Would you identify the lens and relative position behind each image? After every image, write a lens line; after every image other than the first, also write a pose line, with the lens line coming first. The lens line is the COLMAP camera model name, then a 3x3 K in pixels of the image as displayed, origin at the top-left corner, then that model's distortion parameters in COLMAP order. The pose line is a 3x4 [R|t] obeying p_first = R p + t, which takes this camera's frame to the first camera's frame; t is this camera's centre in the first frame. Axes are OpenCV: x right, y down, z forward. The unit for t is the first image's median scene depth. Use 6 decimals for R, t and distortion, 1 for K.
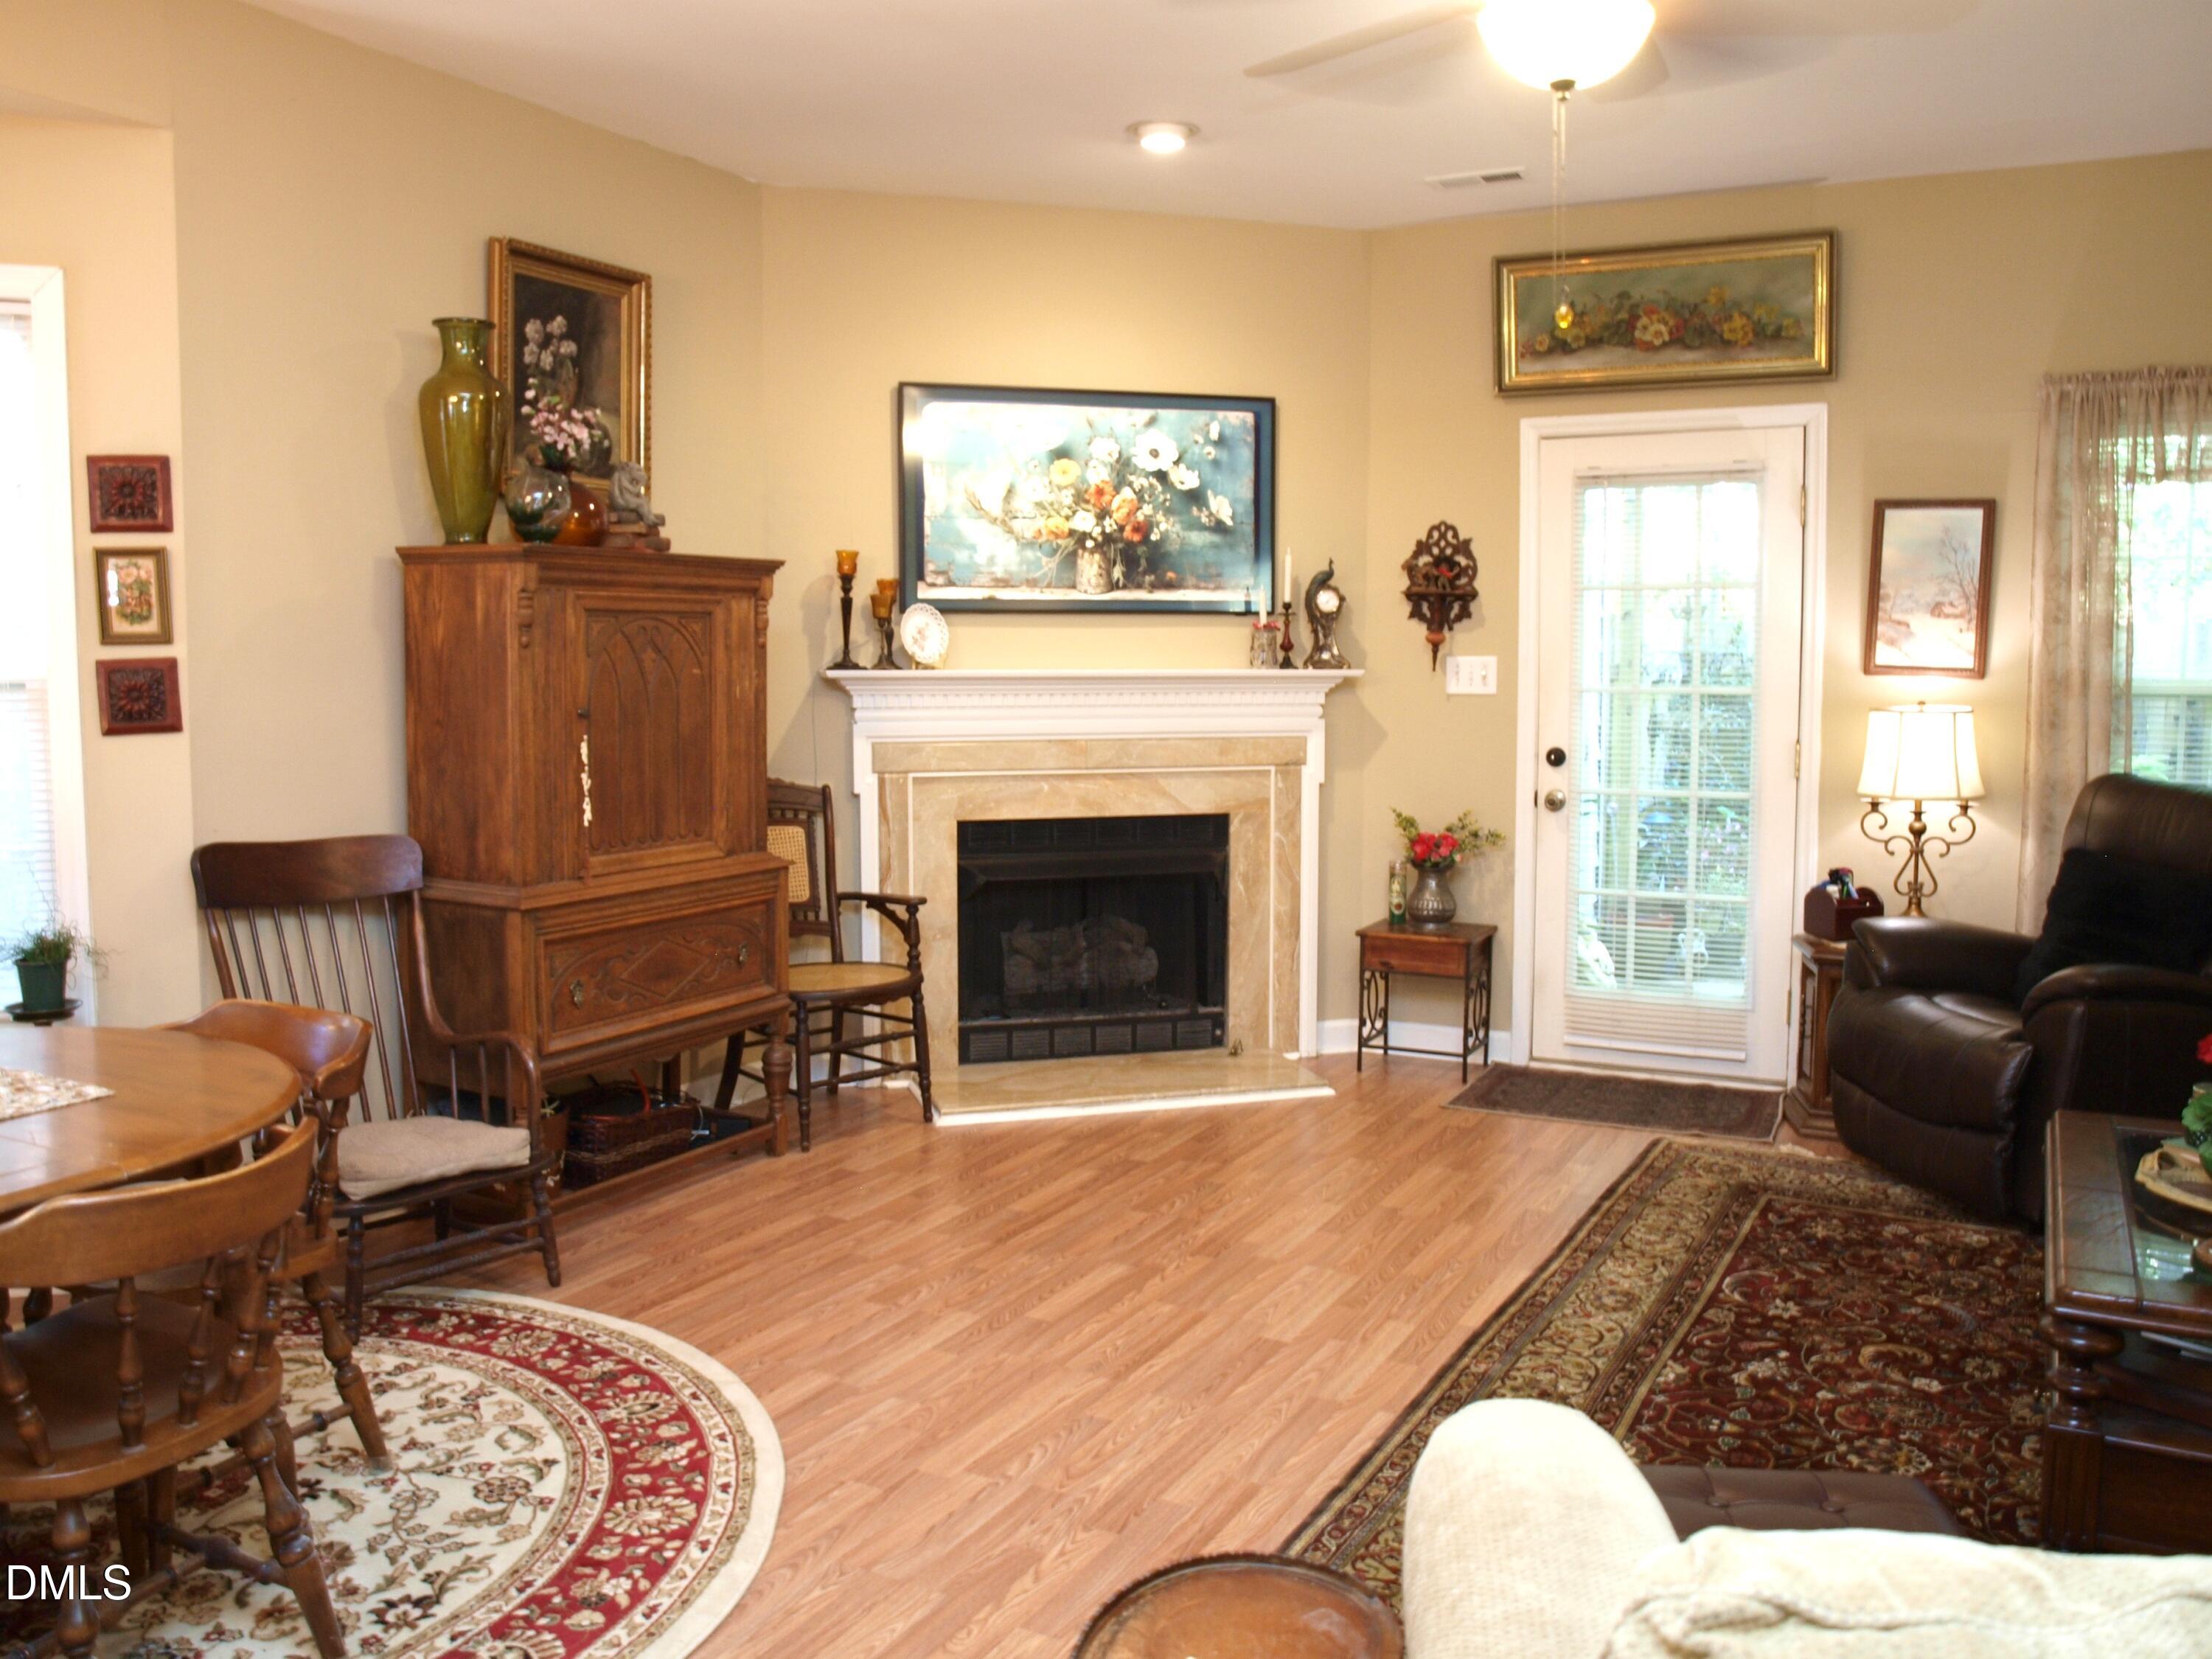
lens RADIAL K [[1780.5, 0, 1097.2], [0, 1780.5, 807.6], [0, 0, 1]] dist [-0.101951, 0.081119]
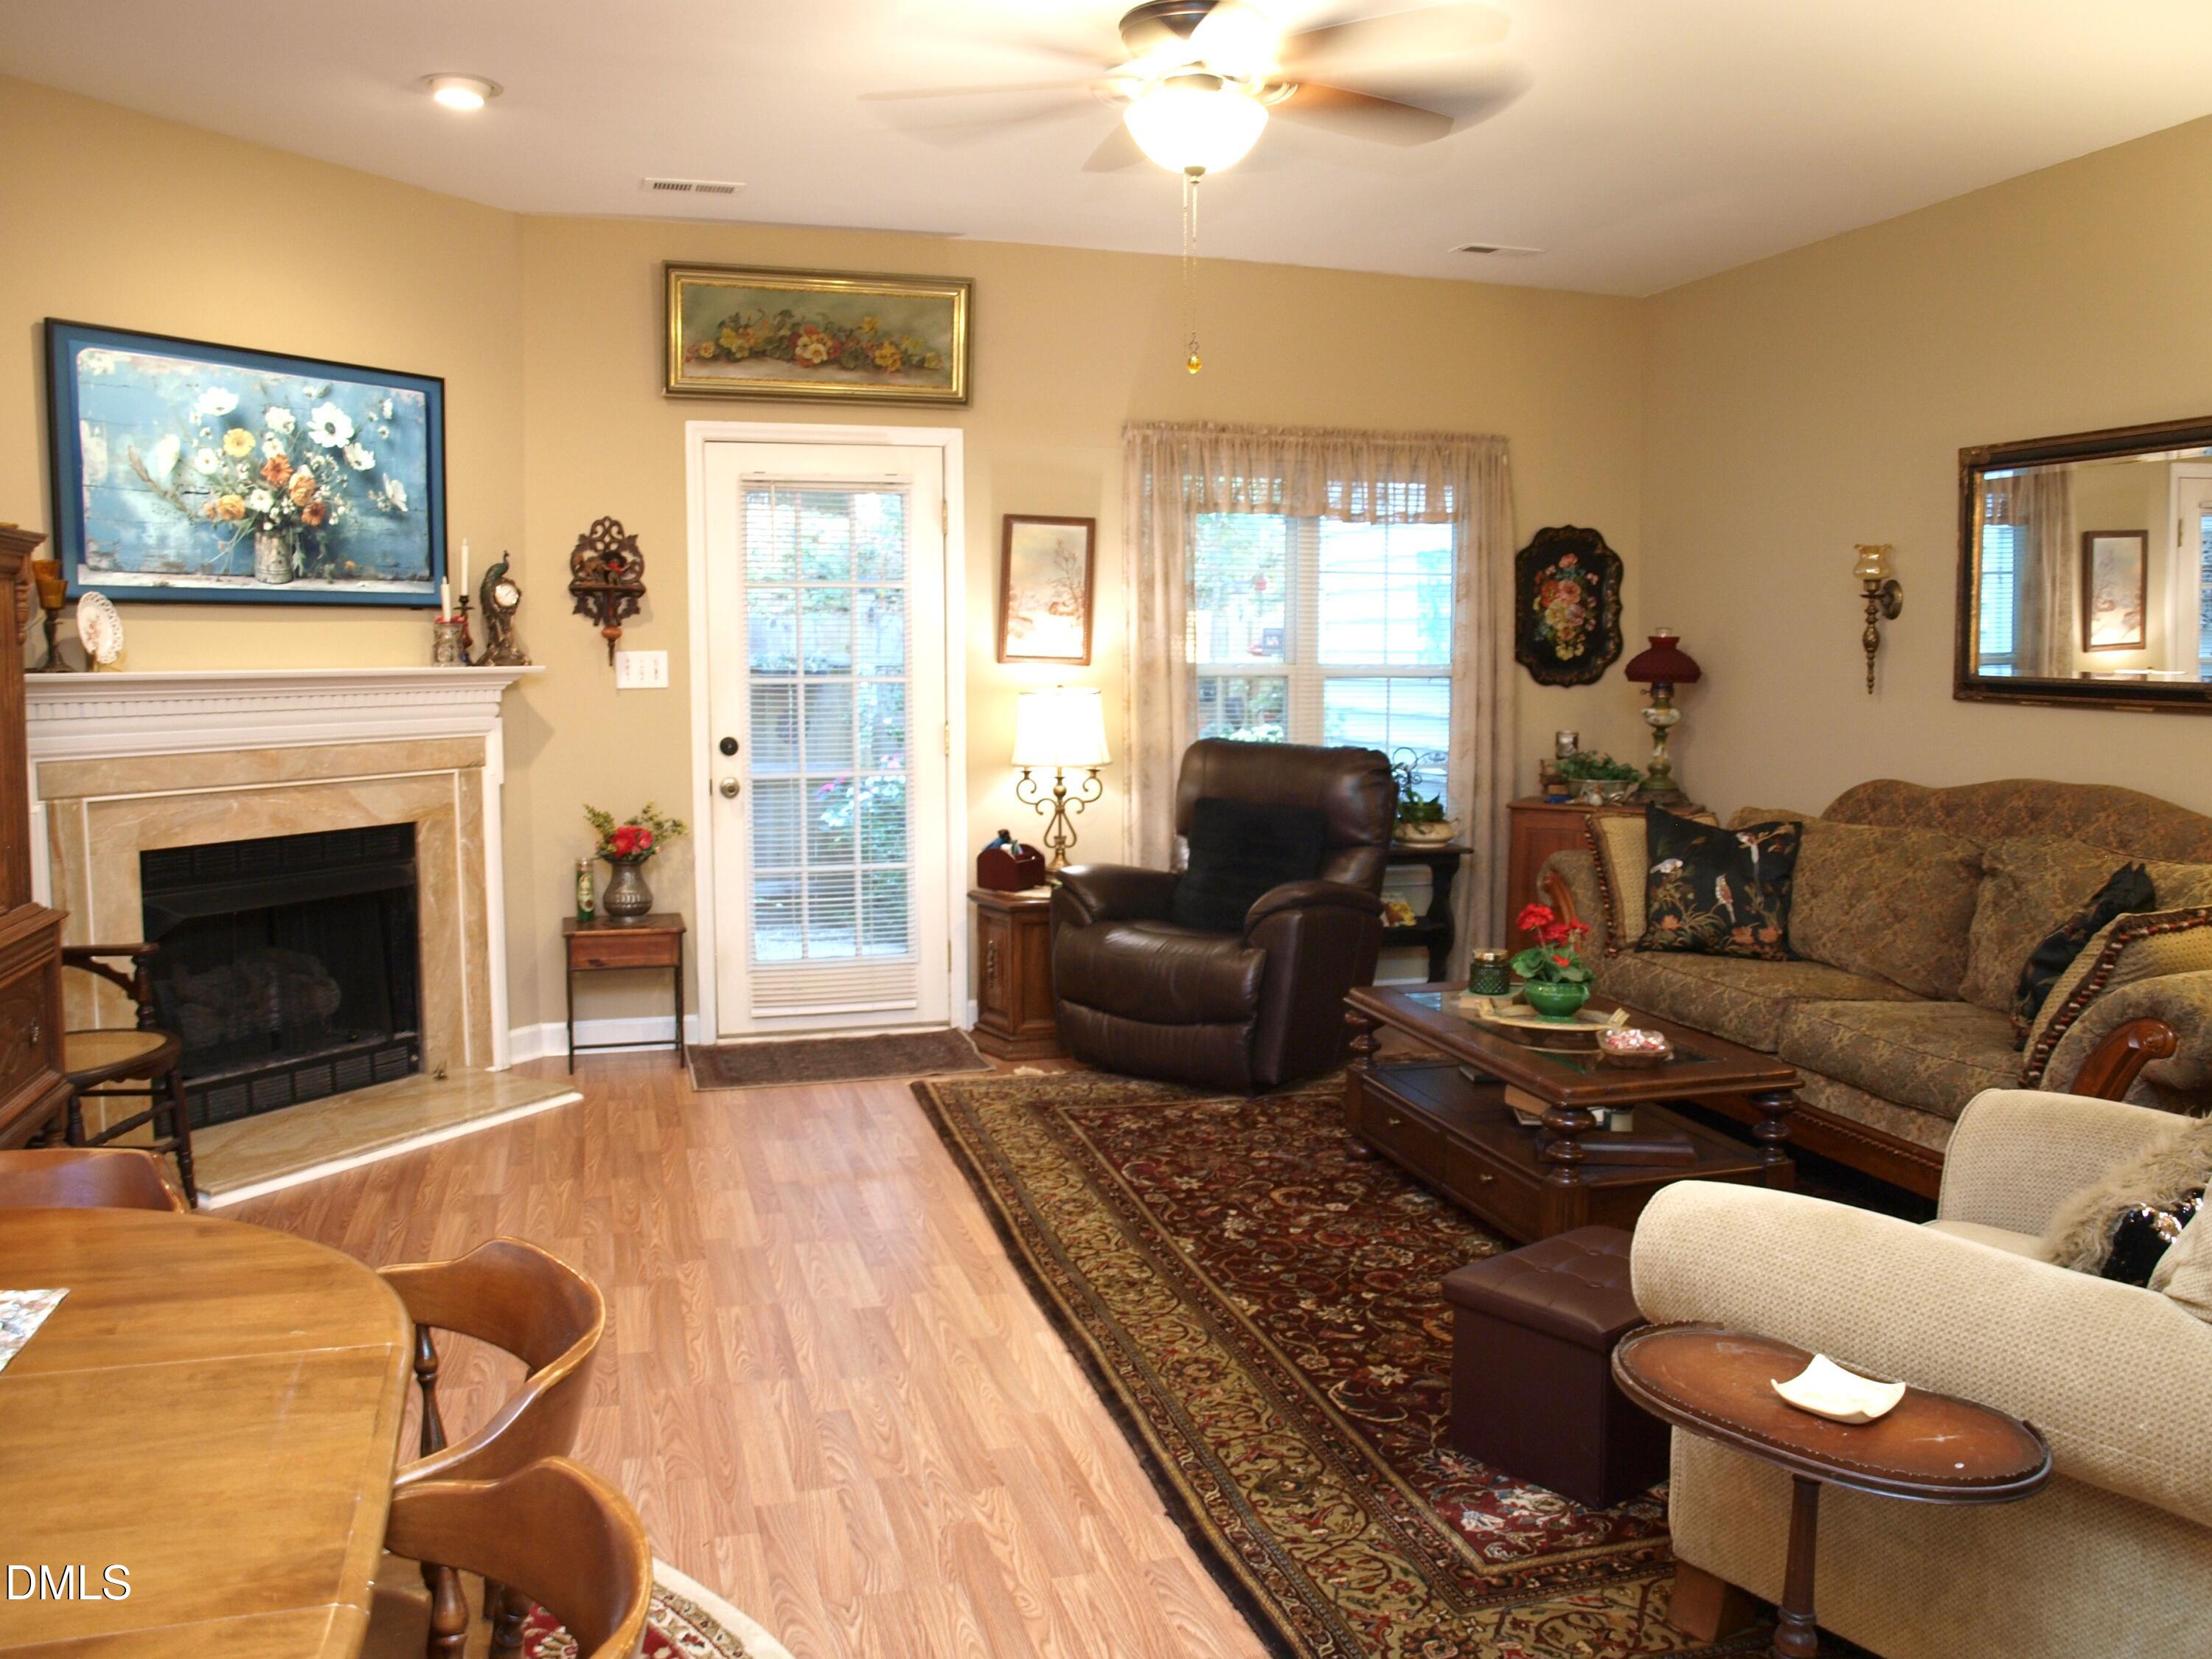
lens RADIAL K [[1772.7, 0, 1113.6], [0, 1772.7, 803.9], [0, 0, 1]] dist [-0.107534, 0.071773]
pose [[0.711676, -0.061835, 0.699781, -0.316374], [0.061133, 0.997791, 0.025996, -0.007771], [-0.699842, 0.024279, 0.713885, 0.096808]]
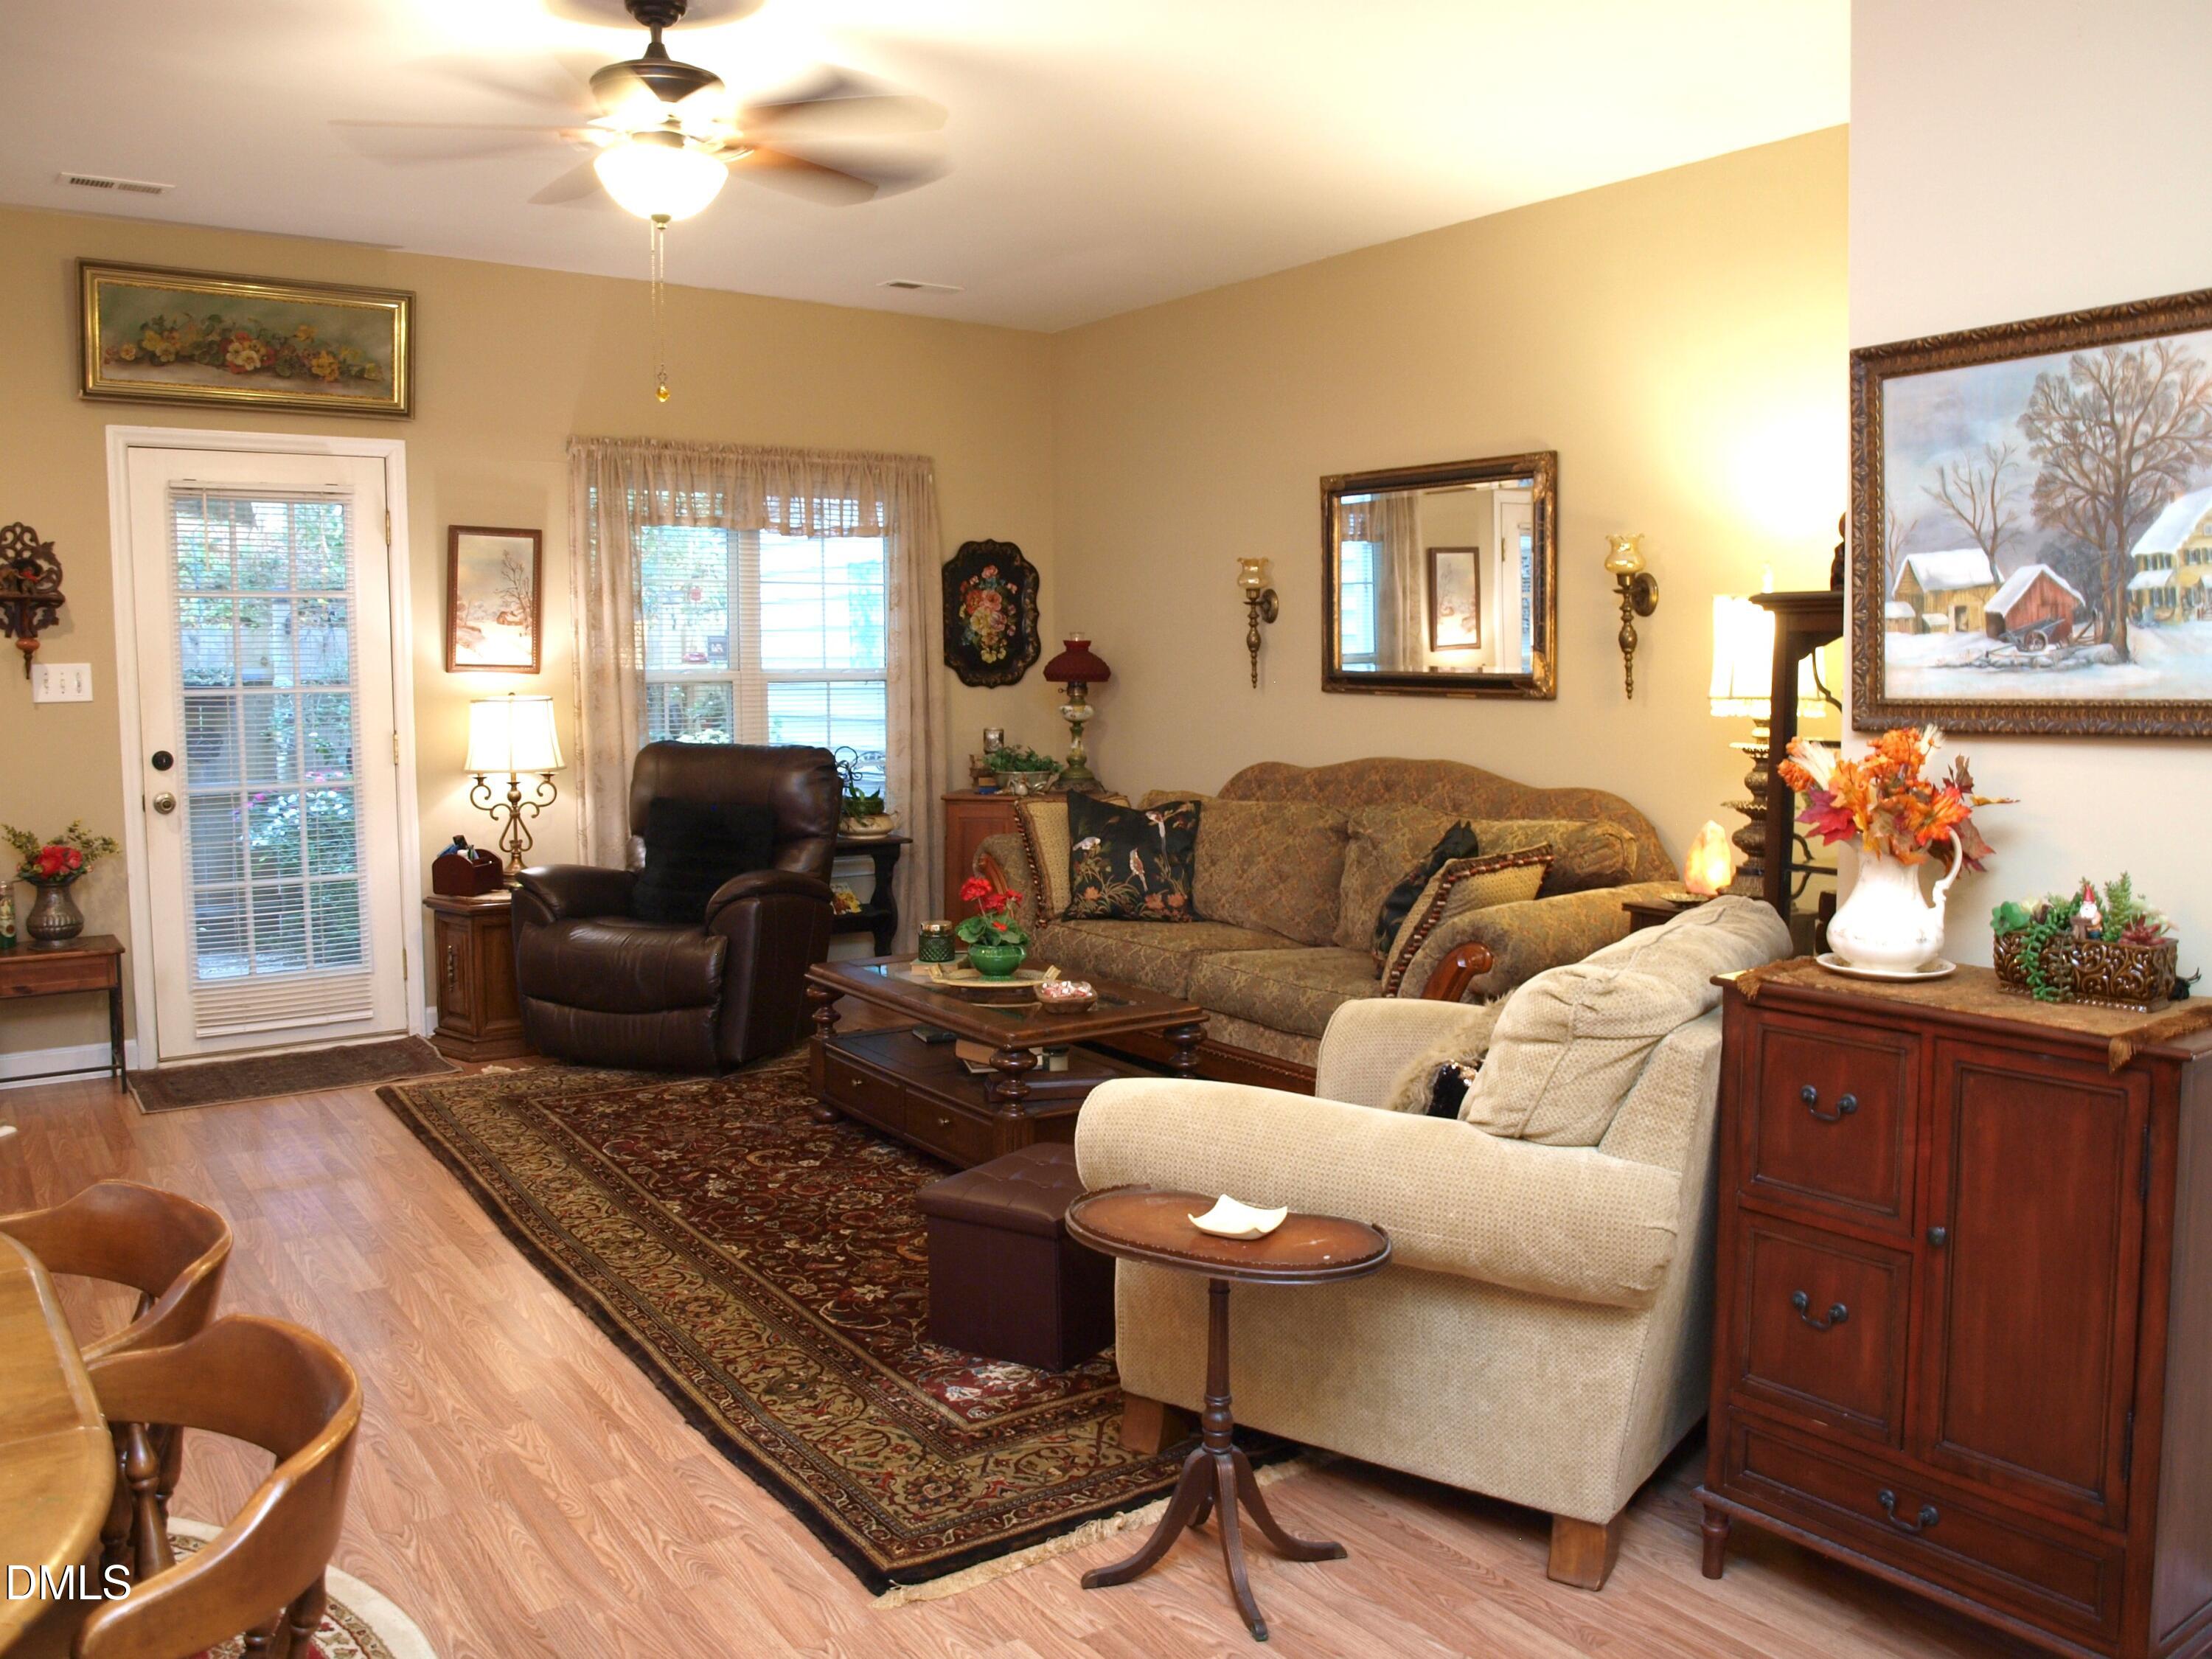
lens RADIAL K [[1772.7, 0, 1113.6], [0, 1772.7, 803.9], [0, 0, 1]] dist [-0.107534, 0.071773]
pose [[0.450039, -0.076804, 0.889700, -0.387431], [0.083543, 0.995546, 0.043682, -0.001271], [-0.889093, 0.054670, 0.454451, 0.062127]]
